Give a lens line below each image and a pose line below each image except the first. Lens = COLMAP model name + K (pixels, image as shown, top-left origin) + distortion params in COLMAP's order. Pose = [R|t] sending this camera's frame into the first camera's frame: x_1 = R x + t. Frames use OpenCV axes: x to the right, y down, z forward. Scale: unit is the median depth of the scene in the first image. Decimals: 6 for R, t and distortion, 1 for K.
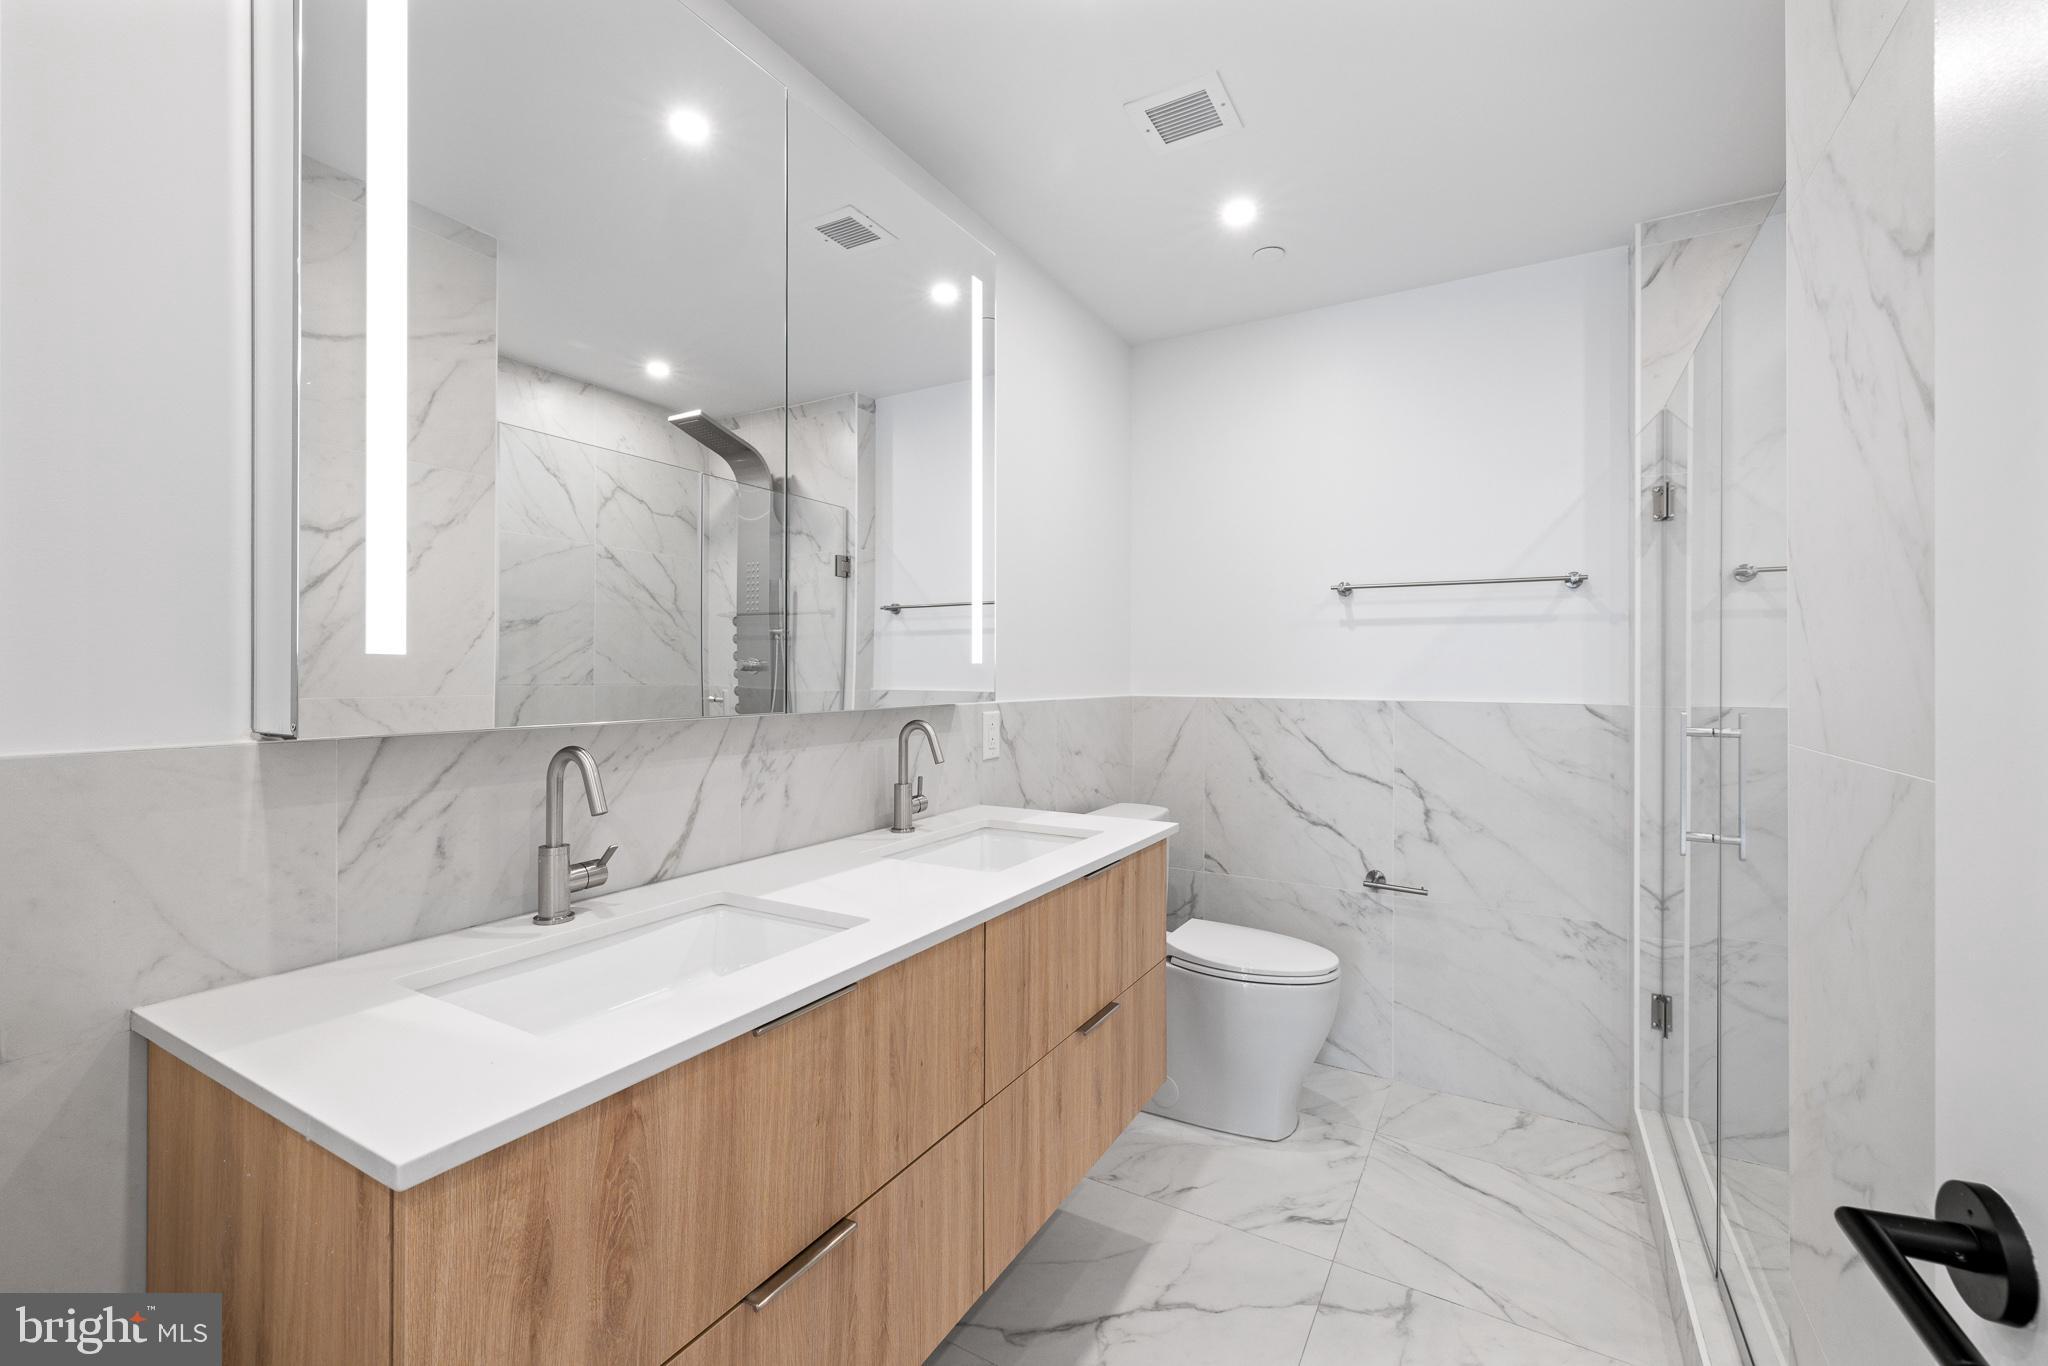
lens RADIAL K [[860.7, 0, 1022.7], [0, 860.7, 675.2], [0, 0, 1]] dist [0.001731, 0.000338]
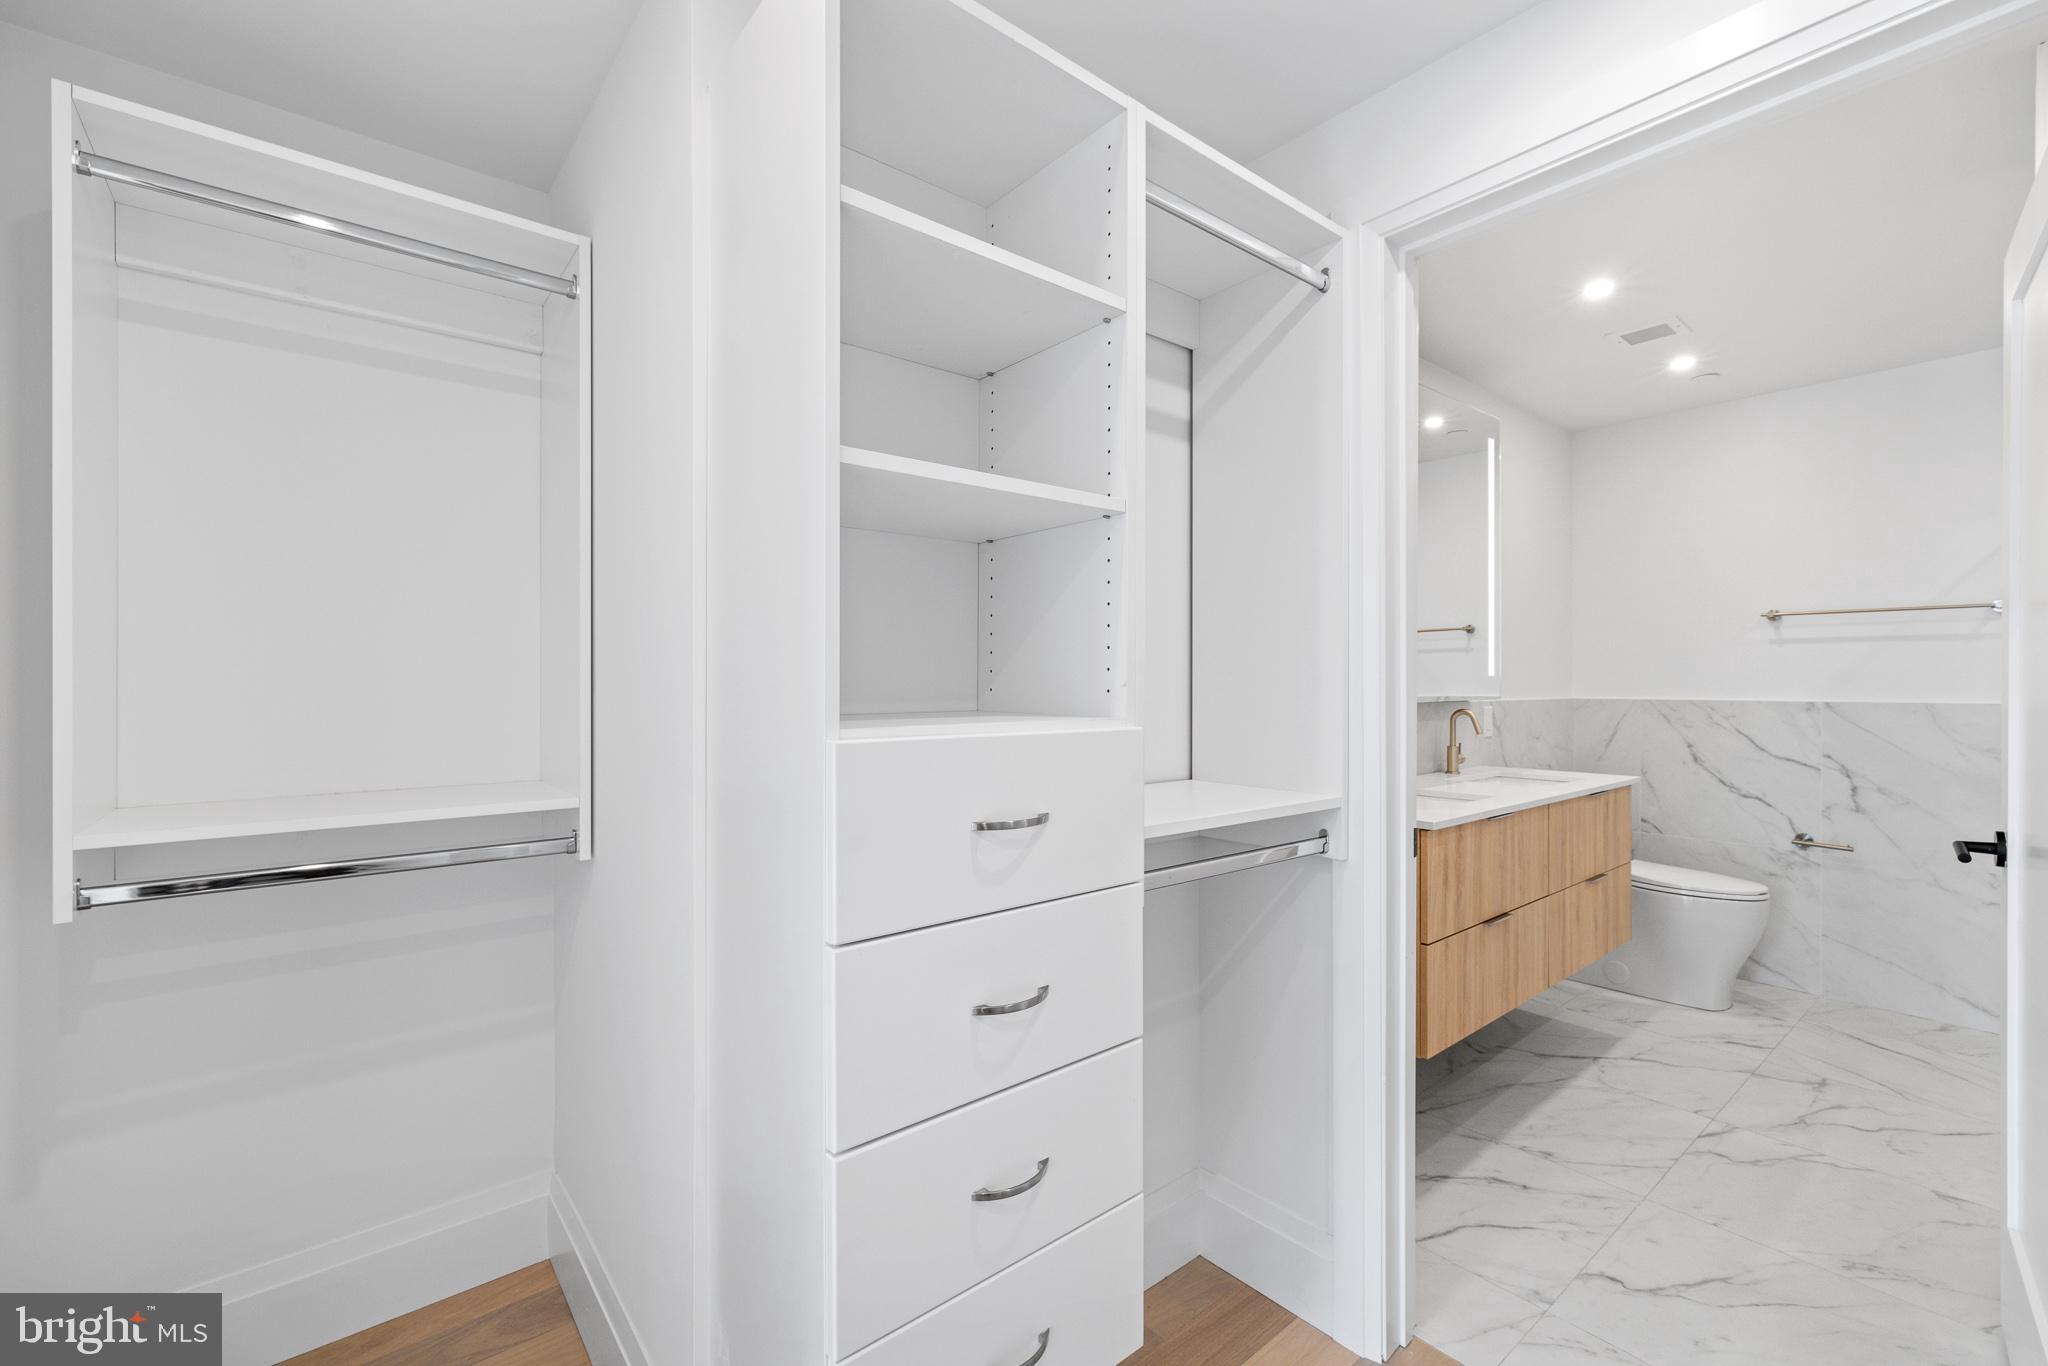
lens RADIAL K [[860.7, 0, 1023.1], [0, 860.7, 689.3], [0, 0, 1]] dist [0.001731, 0.000338]
pose [[0.935309, -0.001323, -0.353829, -0.233790], [0.002979, 0.999987, 0.004136, 0.002461], [0.353819, -0.004923, 0.935301, -0.640293]]
